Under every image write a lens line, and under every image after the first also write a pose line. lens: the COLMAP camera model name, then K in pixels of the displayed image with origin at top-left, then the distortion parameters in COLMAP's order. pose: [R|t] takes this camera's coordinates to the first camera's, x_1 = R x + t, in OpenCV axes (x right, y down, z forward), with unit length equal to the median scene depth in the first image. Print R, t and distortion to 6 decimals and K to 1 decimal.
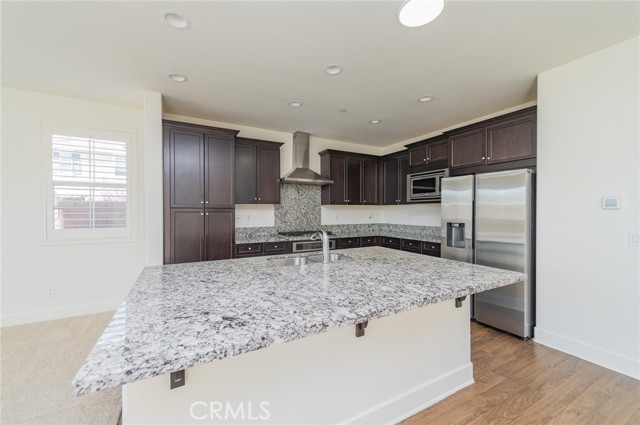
lens RADIAL K [[248.2, 0, 314.3], [0, 248.2, 207.1], [0, 0, 1]] dist [0.001292, -0.000194]
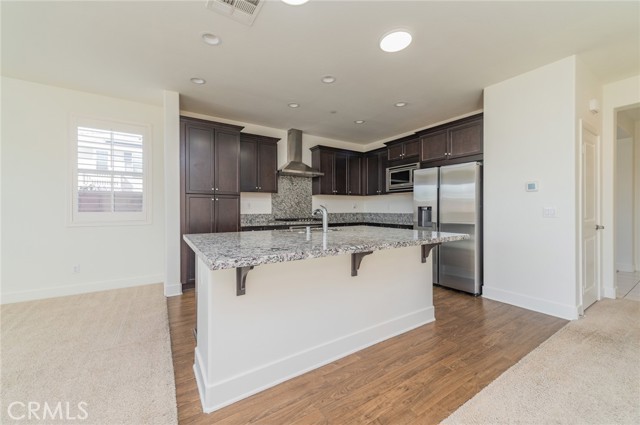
lens RADIAL K [[249.5, 0, 319.9], [0, 249.5, 210.5], [0, 0, 1]] dist [-0.000393, -0.000084]
pose [[0.995136, -0.009426, 0.098060, -0.068006], [0.007764, 0.999820, 0.017312, 0.058392], [-0.098205, -0.016466, 0.995030, -0.178398]]
